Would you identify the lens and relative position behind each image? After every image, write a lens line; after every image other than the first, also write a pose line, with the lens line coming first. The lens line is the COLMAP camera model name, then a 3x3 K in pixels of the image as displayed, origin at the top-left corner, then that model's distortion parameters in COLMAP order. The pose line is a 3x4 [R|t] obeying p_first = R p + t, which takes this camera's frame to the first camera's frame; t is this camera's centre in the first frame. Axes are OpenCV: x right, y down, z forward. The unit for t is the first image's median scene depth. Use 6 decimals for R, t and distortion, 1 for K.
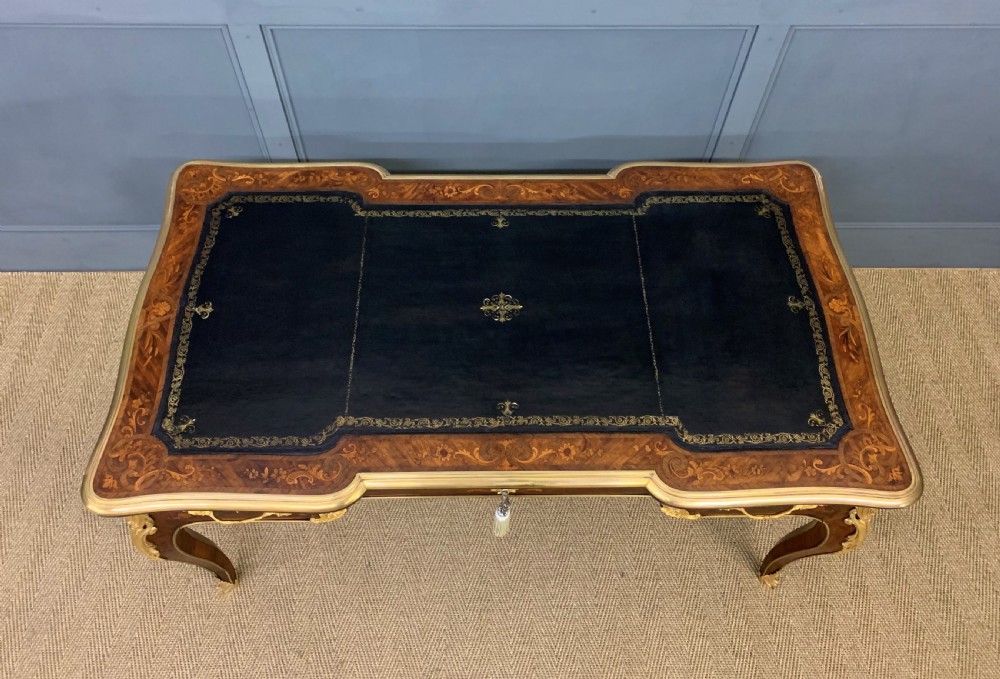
lens RADIAL K [[785.4, 0, 498.3], [0, 785.4, 319.7], [0, 0, 1]] dist [0.013166, 0.008030]
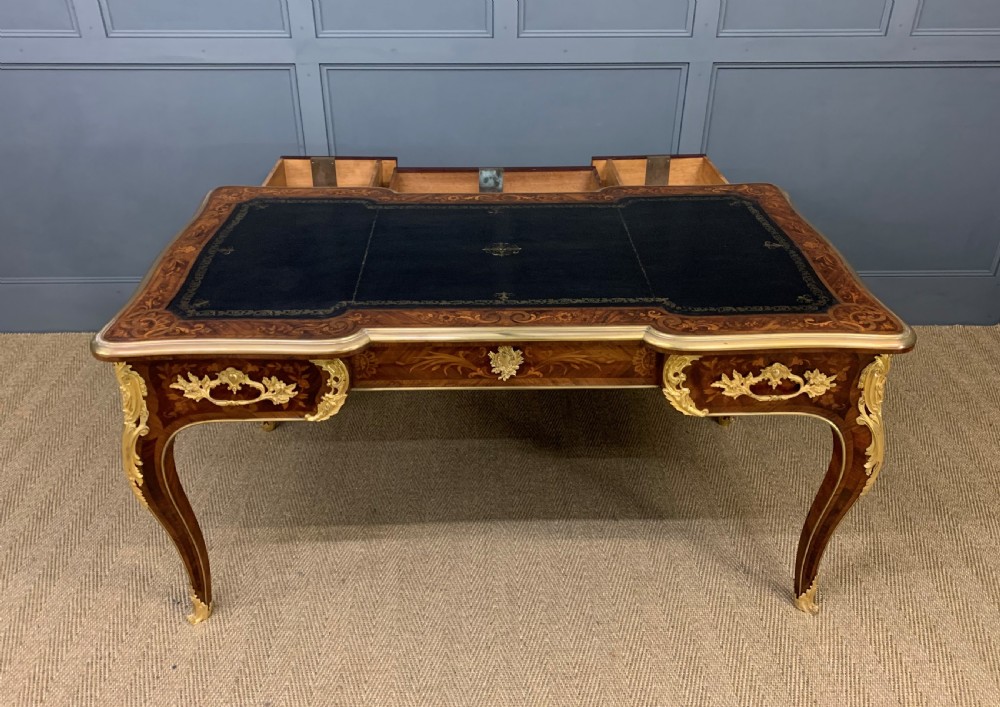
lens RADIAL K [[829.1, 0, 493.4], [0, 829.1, 334.7], [0, 0, 1]] dist [0.019601, -0.000146]
pose [[0.999909, -0.013427, -0.001454, -0.008529], [0.011308, 0.891205, -0.453460, 0.740457], [0.007385, 0.453403, 0.891275, -0.062887]]
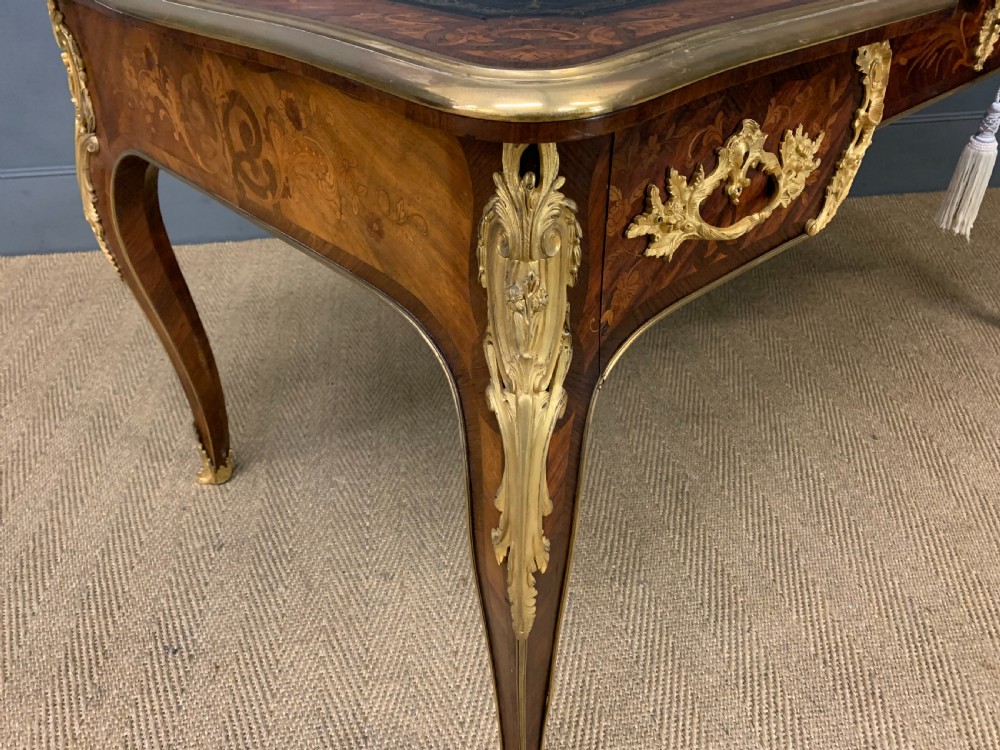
lens RADIAL K [[776.2, 0, 492.1], [0, 776.2, 368.8], [0, 0, 1]] dist [0.031801, -0.027215]
pose [[0.992882, -0.091433, 0.076324, -0.242295], [0.114265, 0.912040, -0.393860, 0.606761], [-0.033599, 0.399778, 0.915996, 0.504297]]
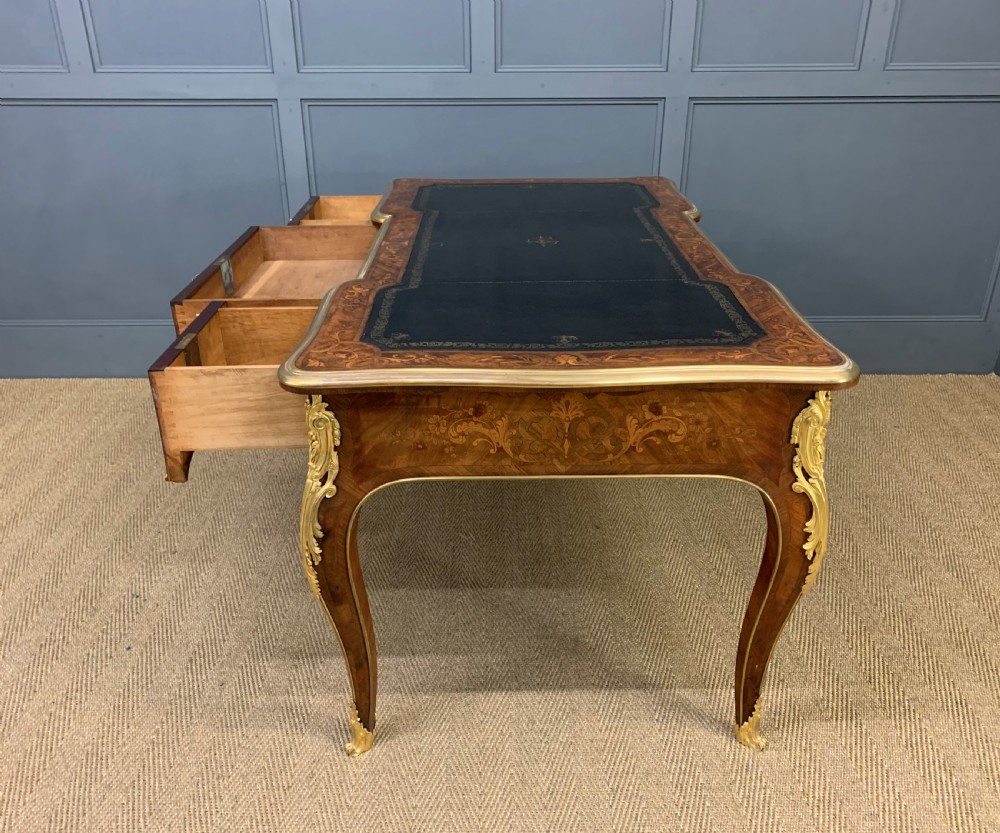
lens RADIAL K [[865.8, 0, 492.6], [0, 865.8, 414.4], [0, 0, 1]] dist [0.013009, 0.010023]
pose [[0.999788, -0.011577, -0.017011, 0.055992], [0.000920, 0.851023, -0.525127, 0.956519], [0.020556, 0.525000, 0.850854, 0.005371]]
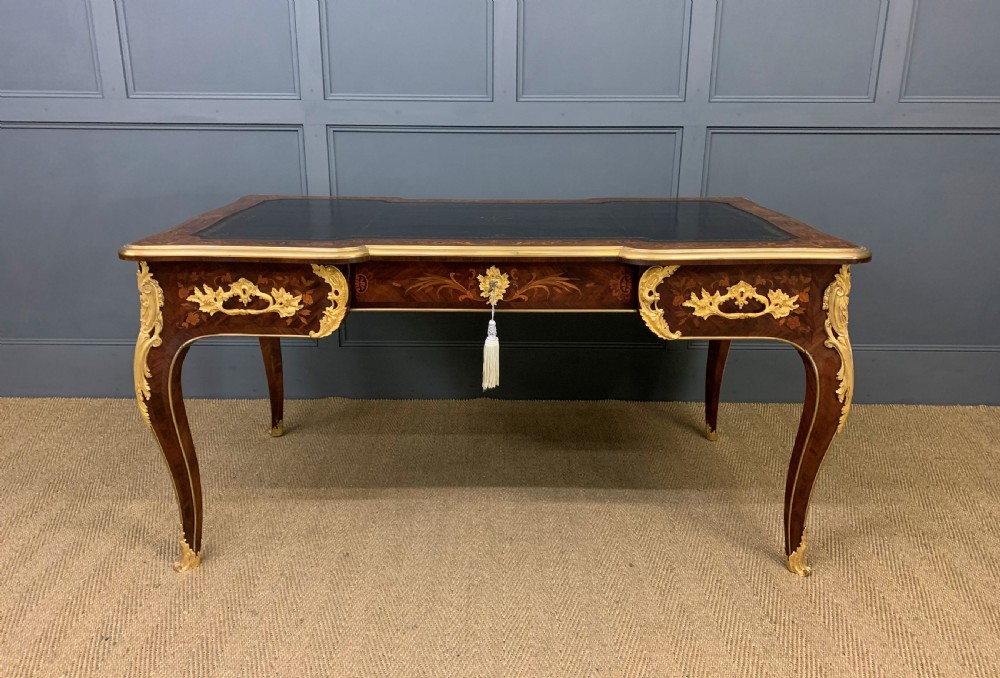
lens RADIAL K [[785.4, 0, 490.8], [0, 785.4, 323.4], [0, 0, 1]] dist [0.013166, 0.008030]
pose [[0.999626, -0.002539, -0.027226, 0.031233], [-0.015933, 0.755100, -0.655416, 0.869983], [0.022223, 0.655605, 0.754777, 0.190470]]
